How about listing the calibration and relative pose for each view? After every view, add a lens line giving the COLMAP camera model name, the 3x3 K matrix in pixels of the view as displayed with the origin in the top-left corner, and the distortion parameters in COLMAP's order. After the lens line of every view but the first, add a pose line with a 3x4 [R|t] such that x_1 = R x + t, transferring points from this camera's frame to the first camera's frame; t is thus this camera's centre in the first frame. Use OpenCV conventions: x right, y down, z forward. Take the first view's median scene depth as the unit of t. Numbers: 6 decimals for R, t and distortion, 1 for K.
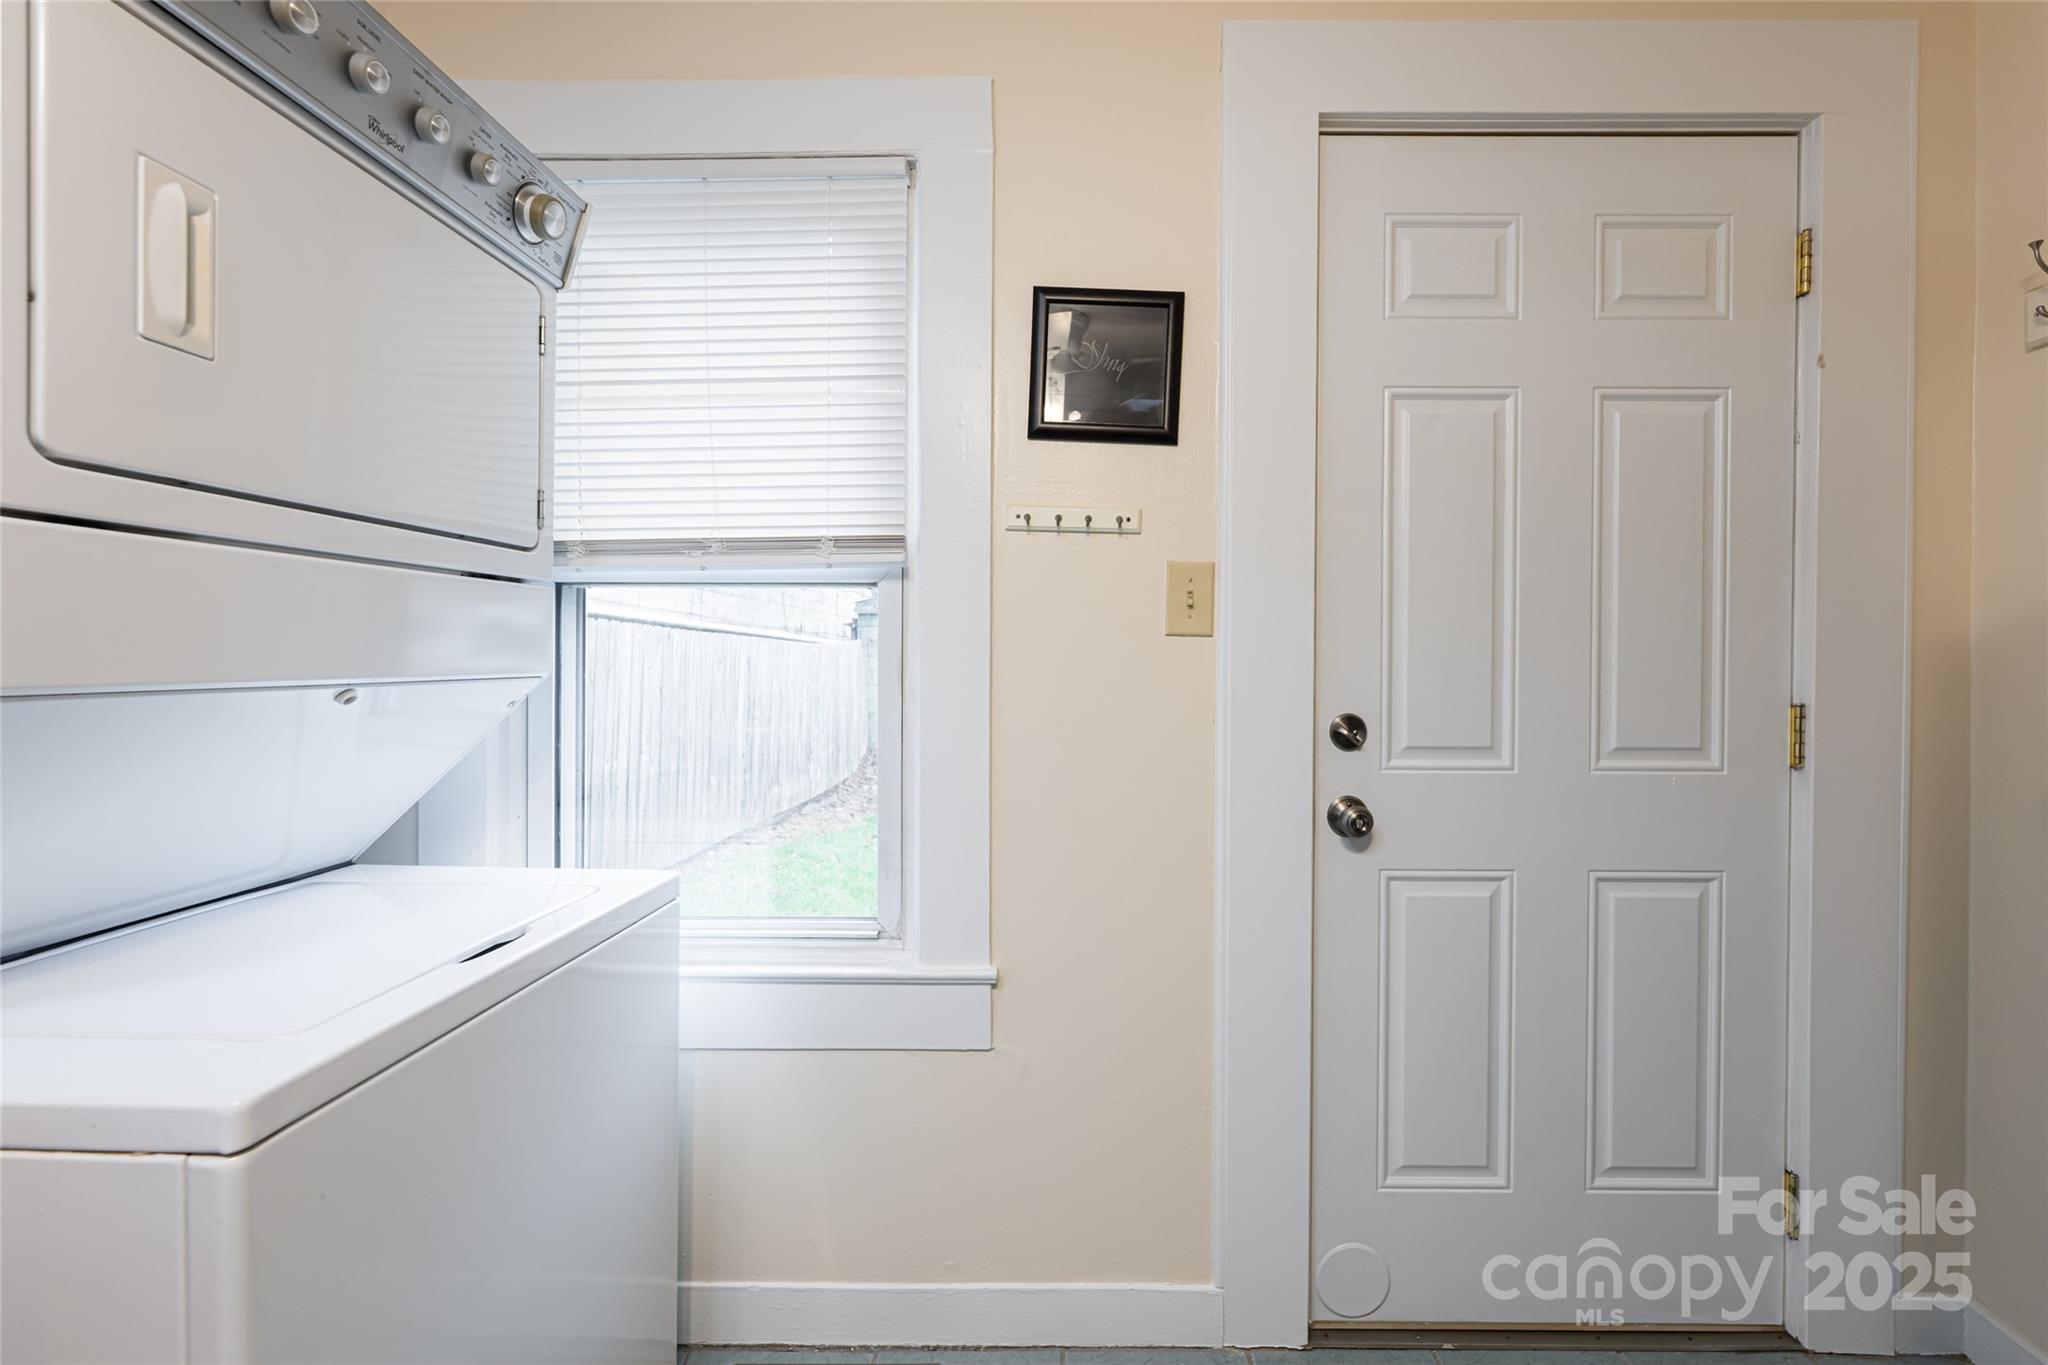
lens RADIAL K [[861.4, 0, 1059.7], [0, 861.4, 668.6], [0, 0, 1]] dist [0.002581, 0.000336]
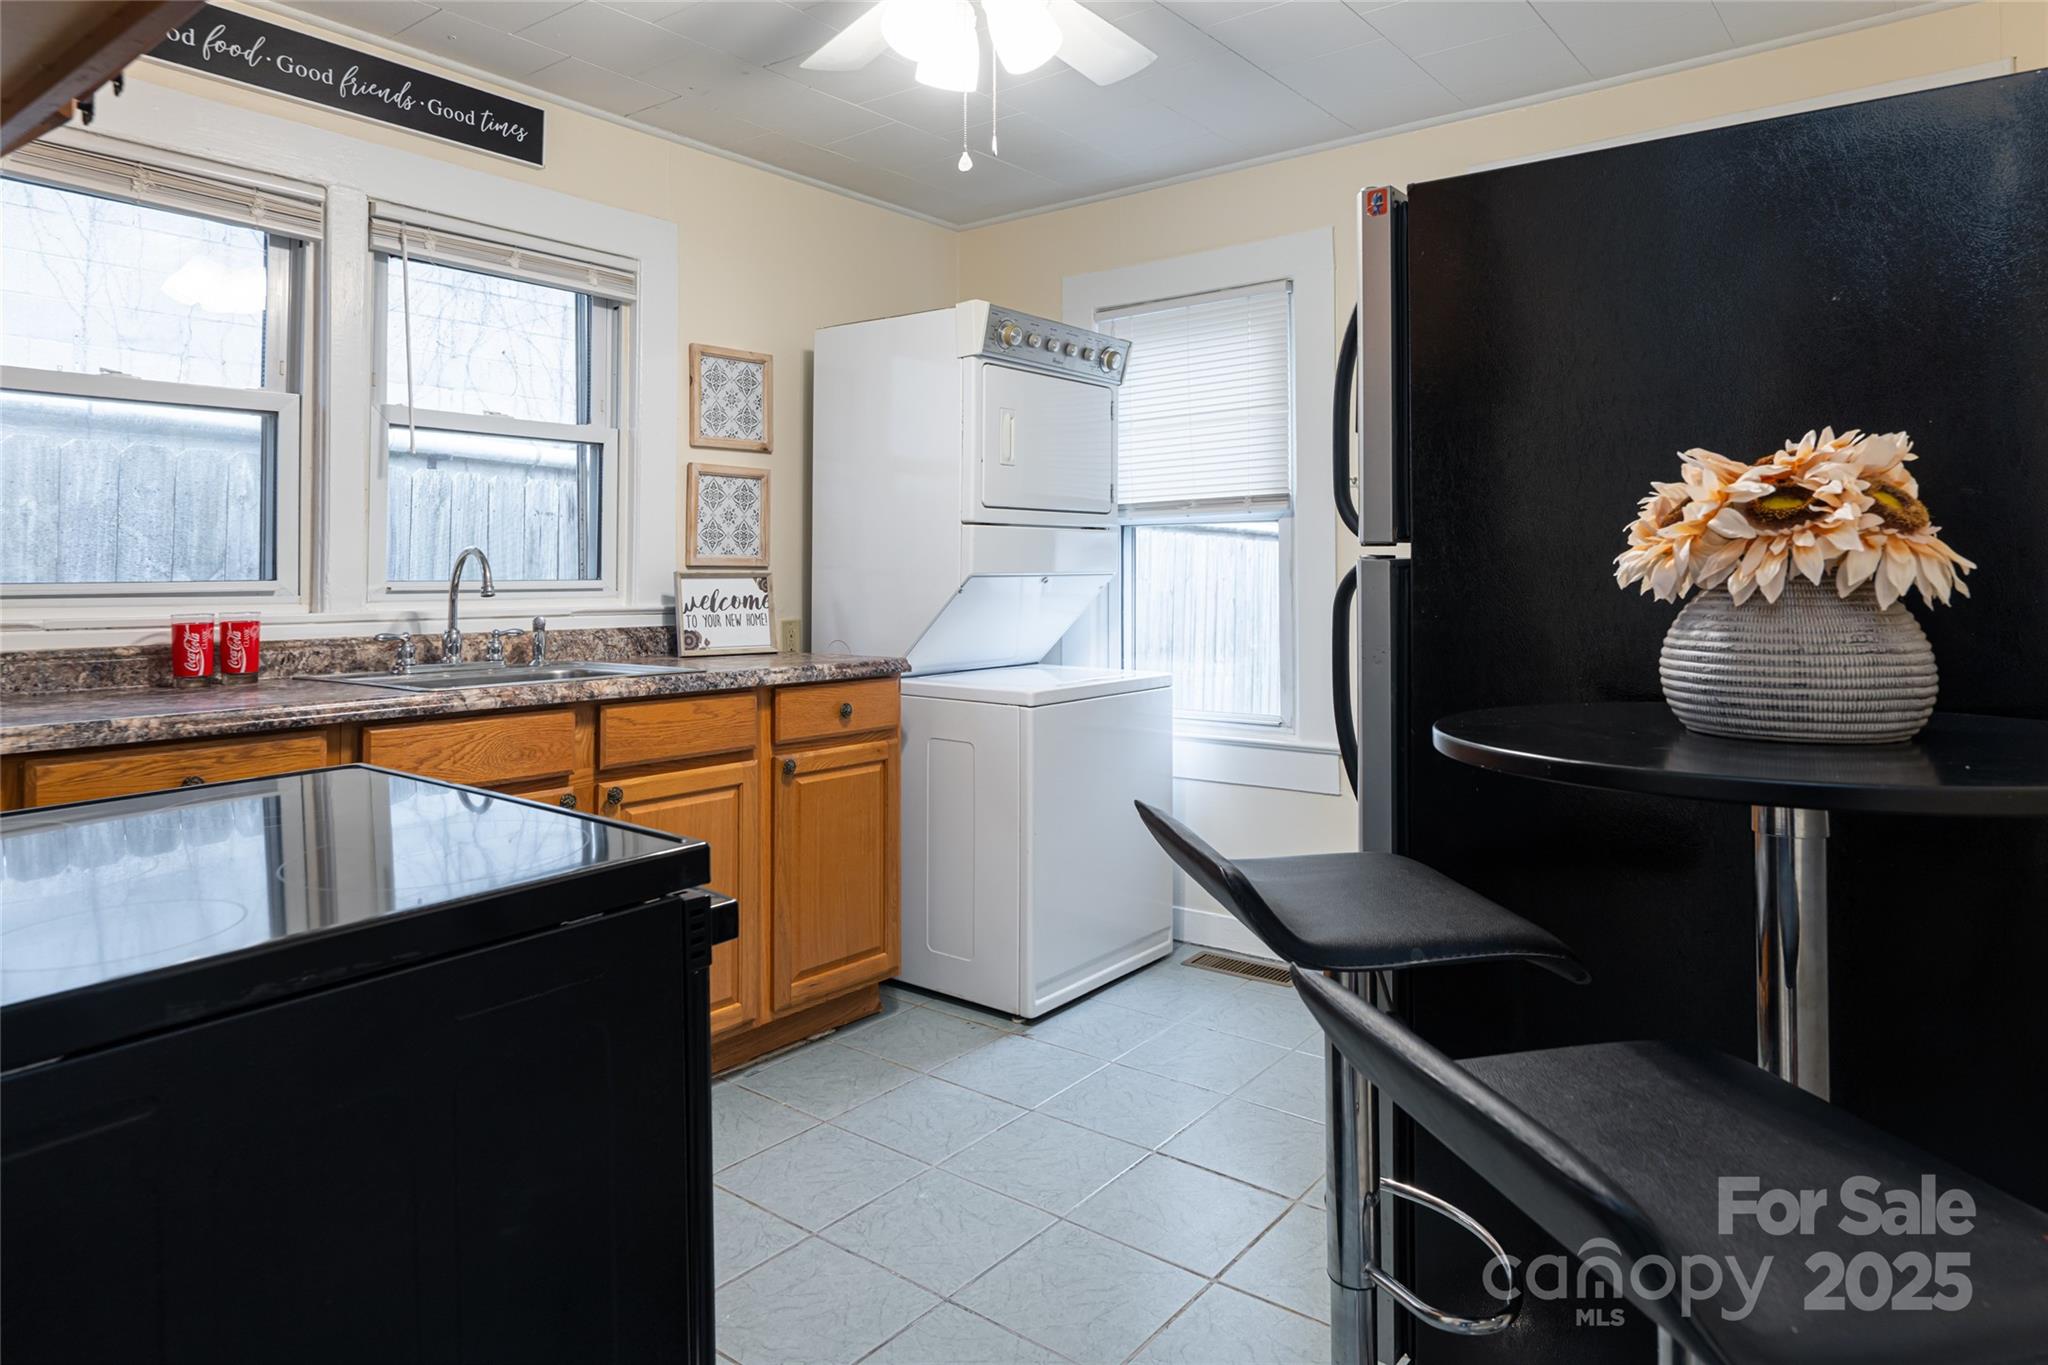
lens RADIAL K [[1241.6, 0, 1028.5], [0, 1241.6, 551.0], [0, 0, 1]] dist [0.003075, 0.000906]
pose [[0.805570, -0.016730, -0.592264, 0.978916], [-0.000437, 0.999584, -0.028829, 0.038798], [0.592500, 0.023483, 0.805228, -1.484696]]
